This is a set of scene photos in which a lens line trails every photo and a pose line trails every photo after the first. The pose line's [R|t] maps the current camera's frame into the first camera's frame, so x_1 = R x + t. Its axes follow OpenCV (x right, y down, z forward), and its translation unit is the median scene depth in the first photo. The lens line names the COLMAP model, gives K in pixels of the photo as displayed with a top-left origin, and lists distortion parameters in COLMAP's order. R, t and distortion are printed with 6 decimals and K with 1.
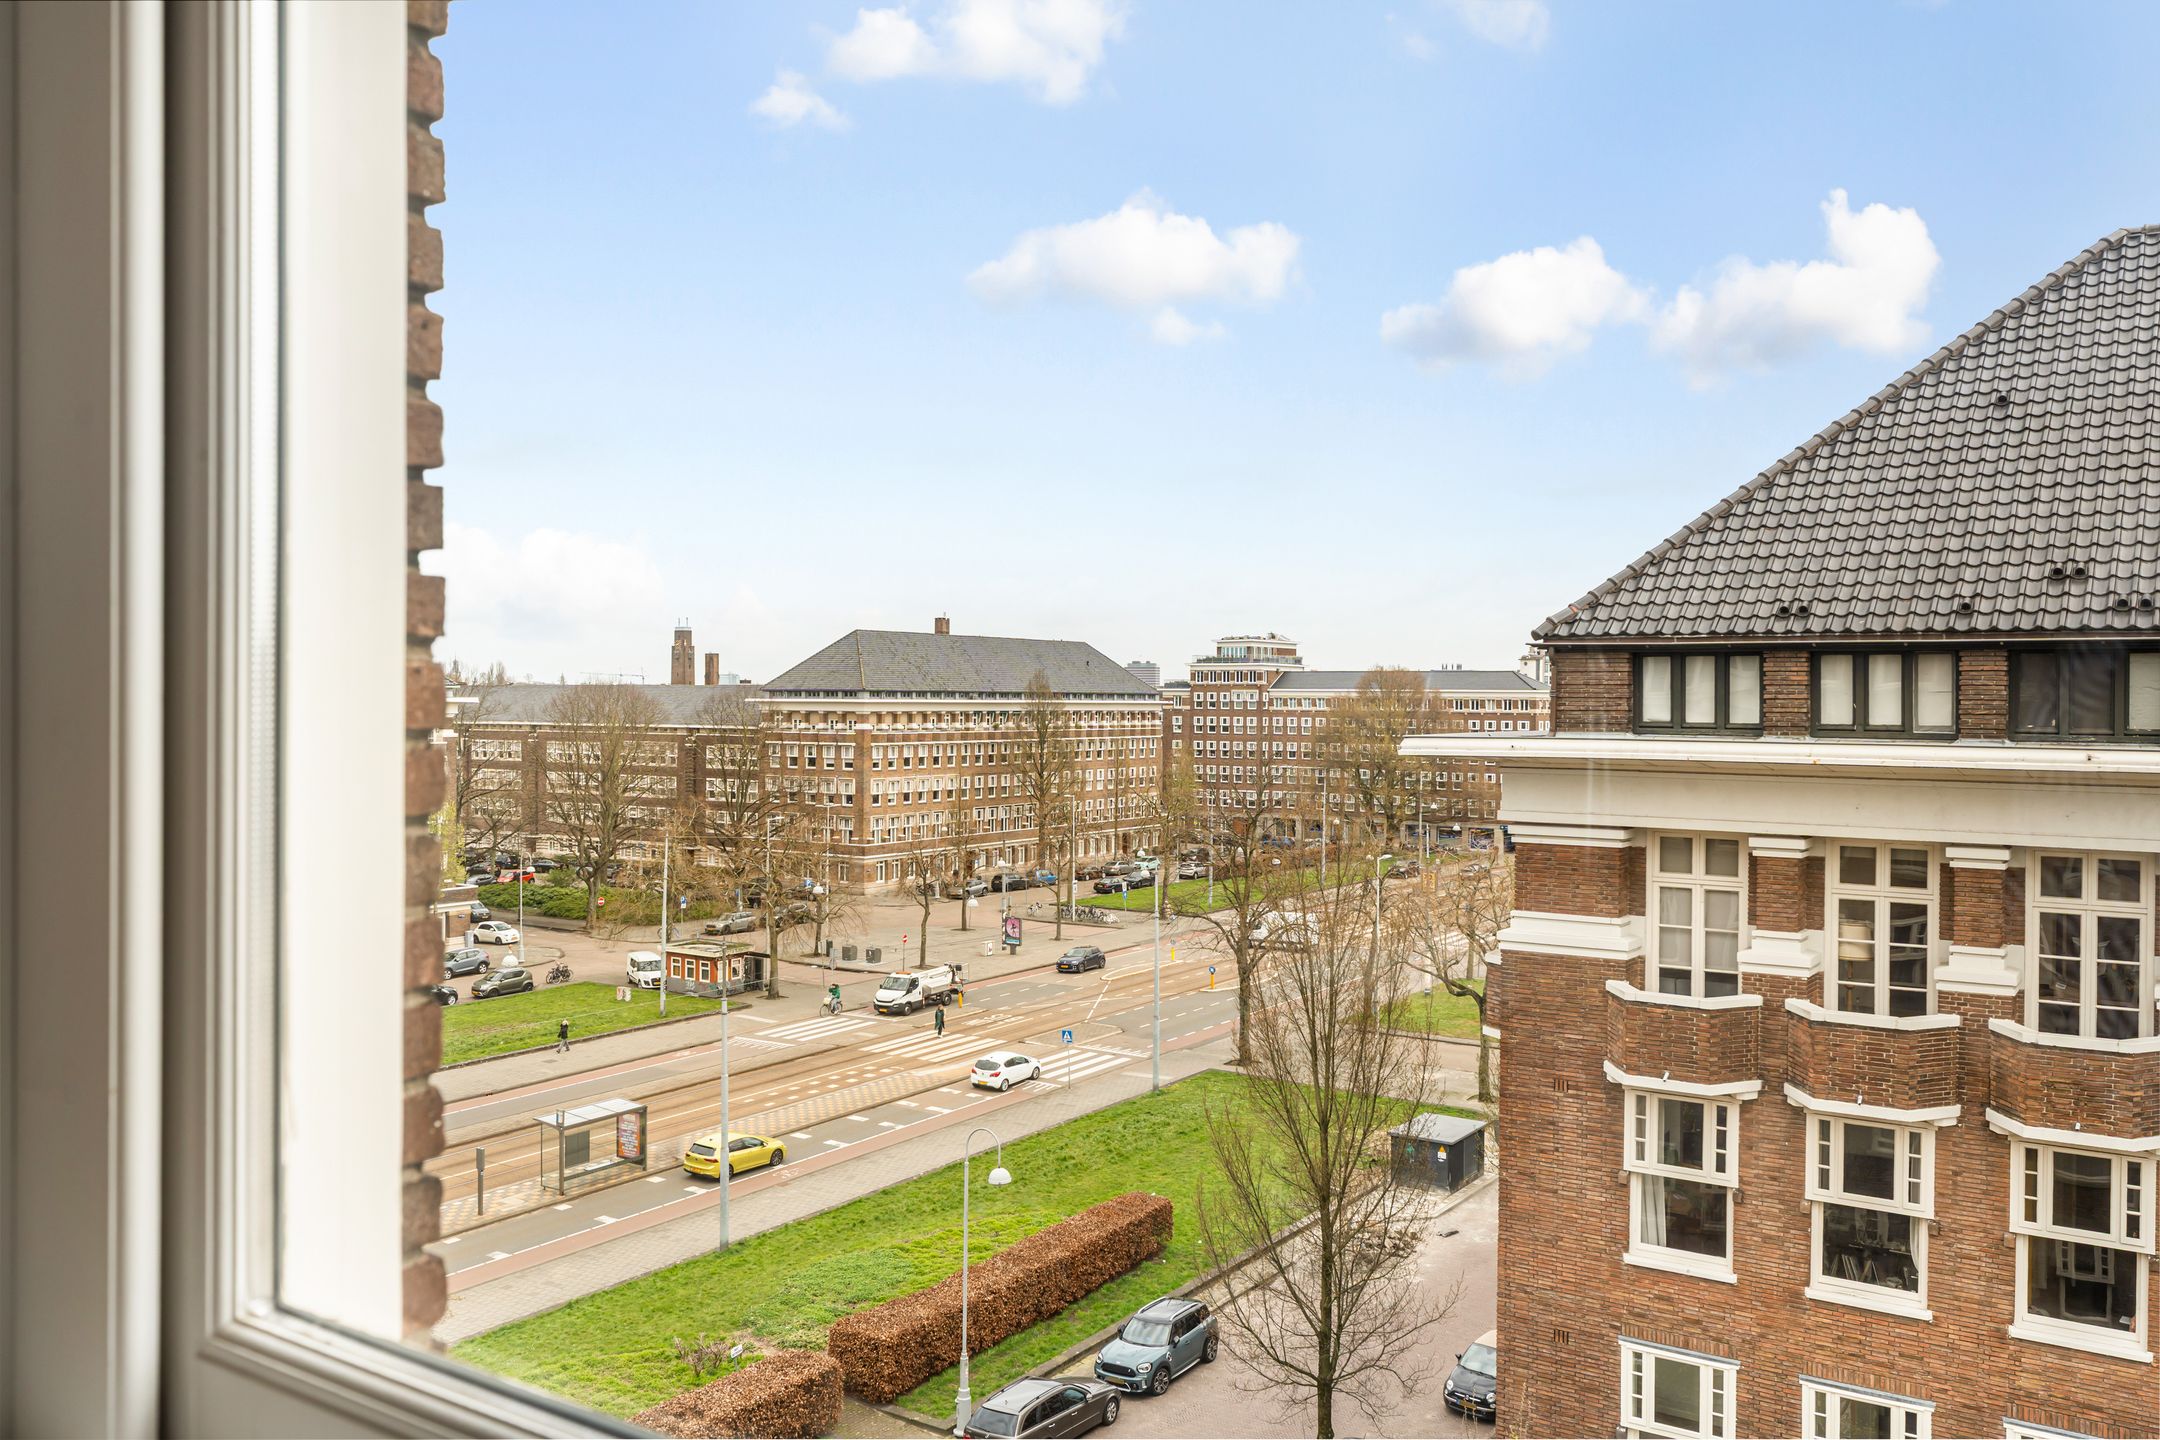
lens RADIAL K [[1689.3, 0, 1080.6], [0, 1689.3, 722.4], [0, 0, 1]] dist [-0.013397, -0.002042]
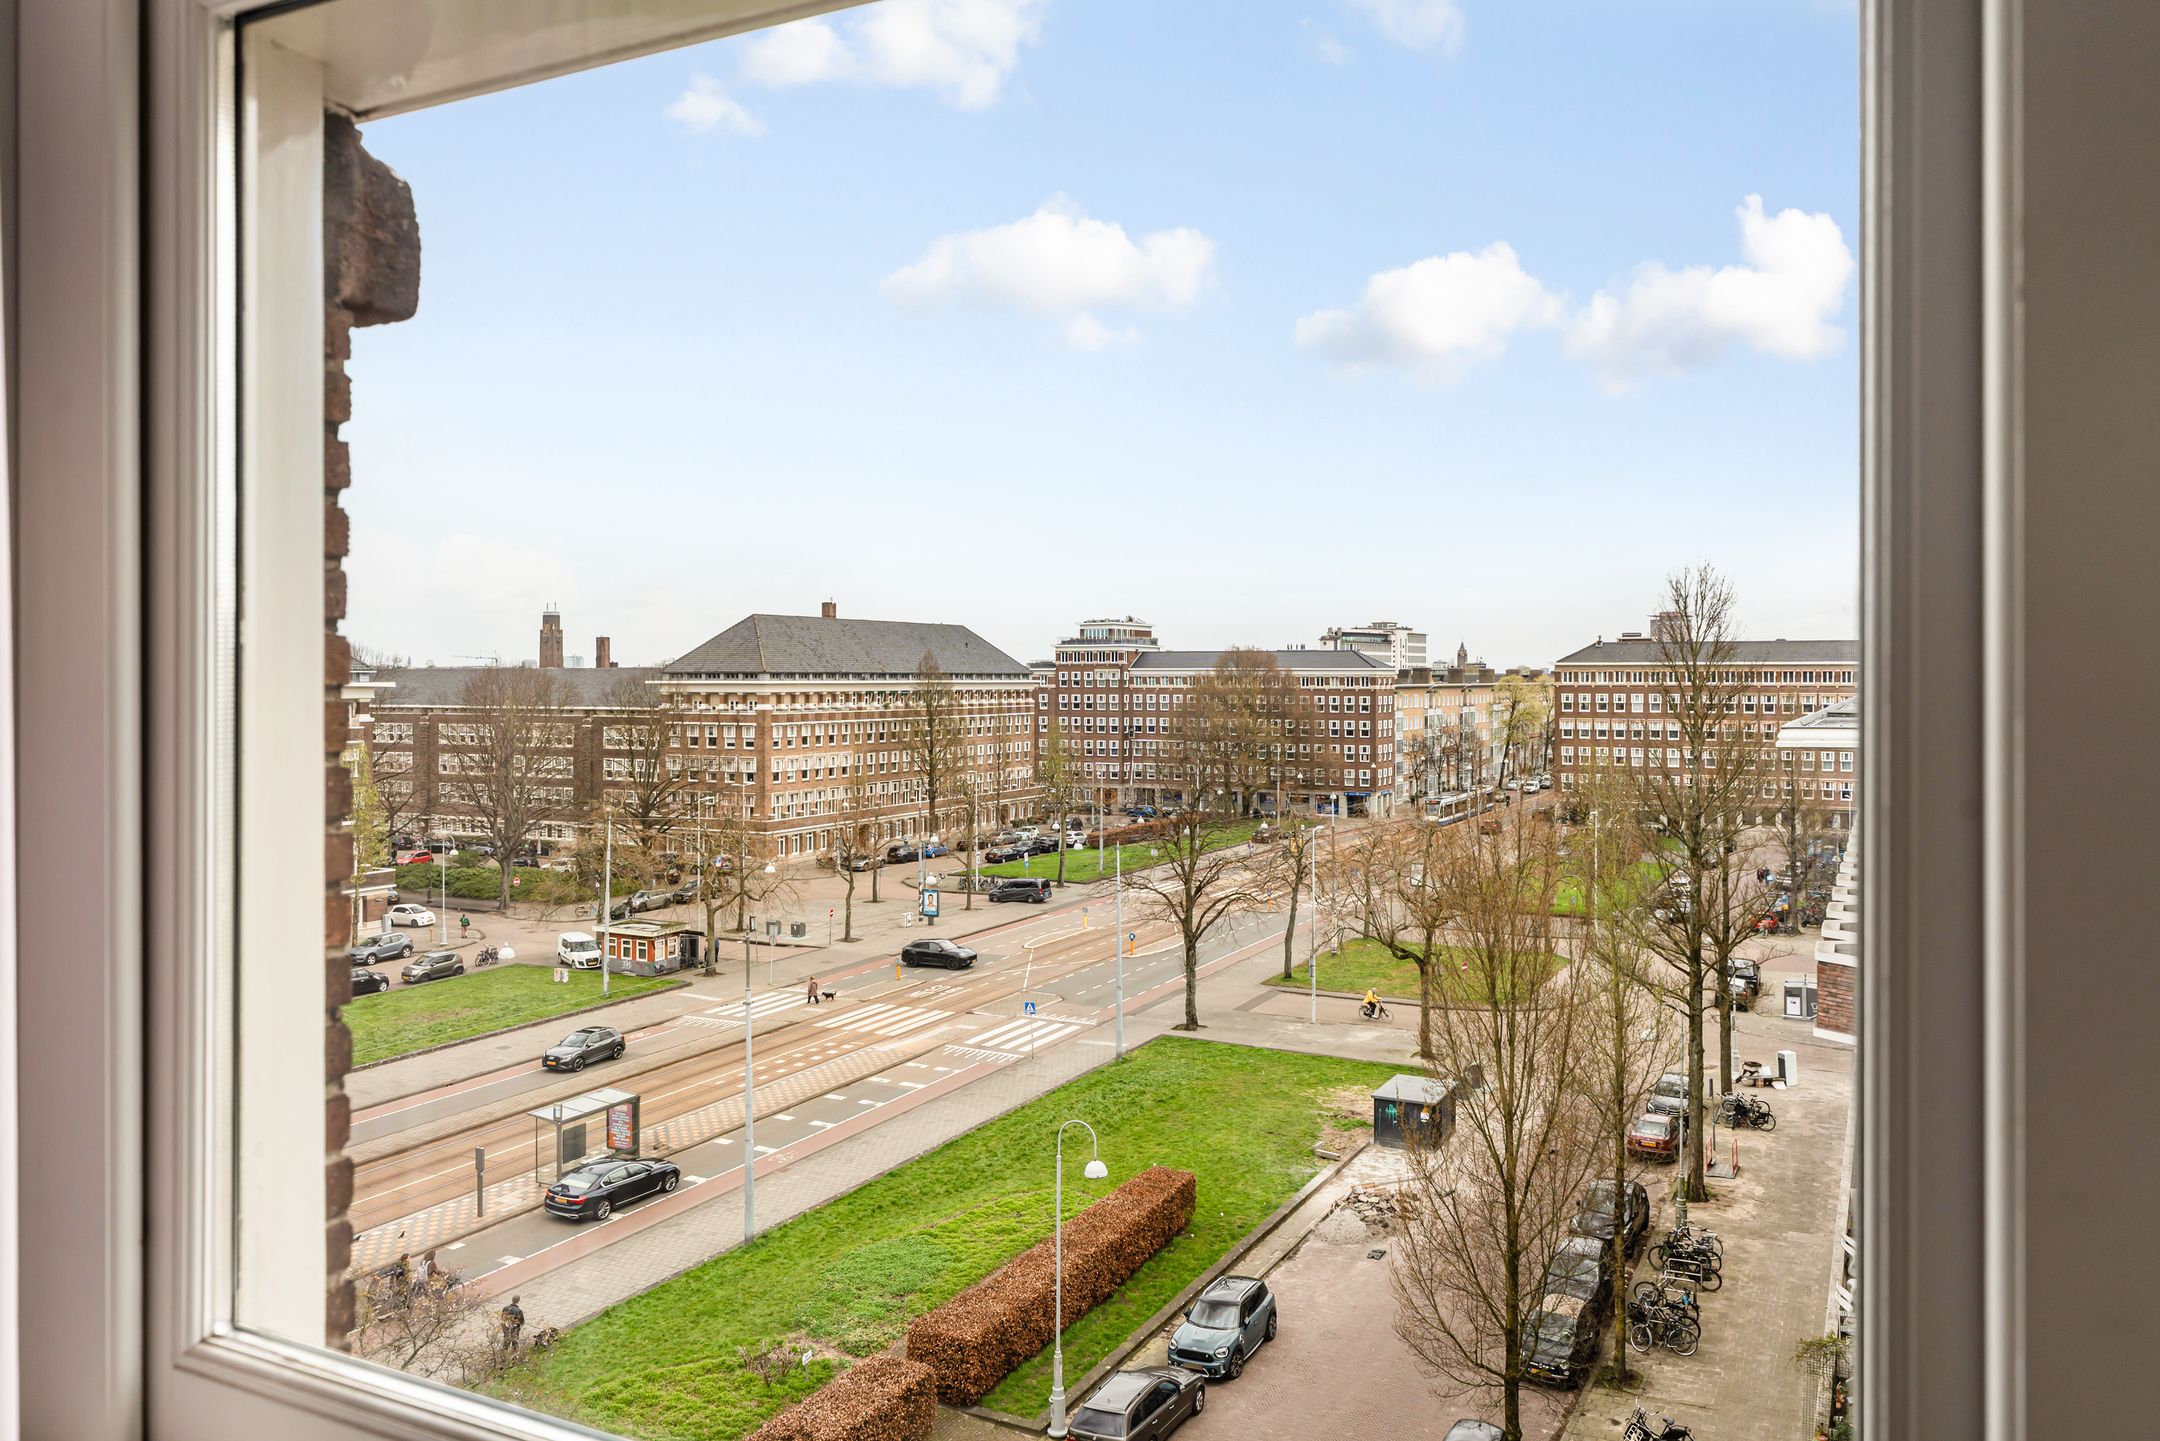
lens RADIAL K [[1551.9, 0, 1067.0], [0, 1551.9, 698.3], [0, 0, 1]] dist [-0.009439, 0.005152]
pose [[0.993805, -0.007803, 0.110862, -0.107886], [0.007803, 0.999969, 0.000433, -0.004160], [-0.110862, 0.000434, 0.993836, 0.068978]]
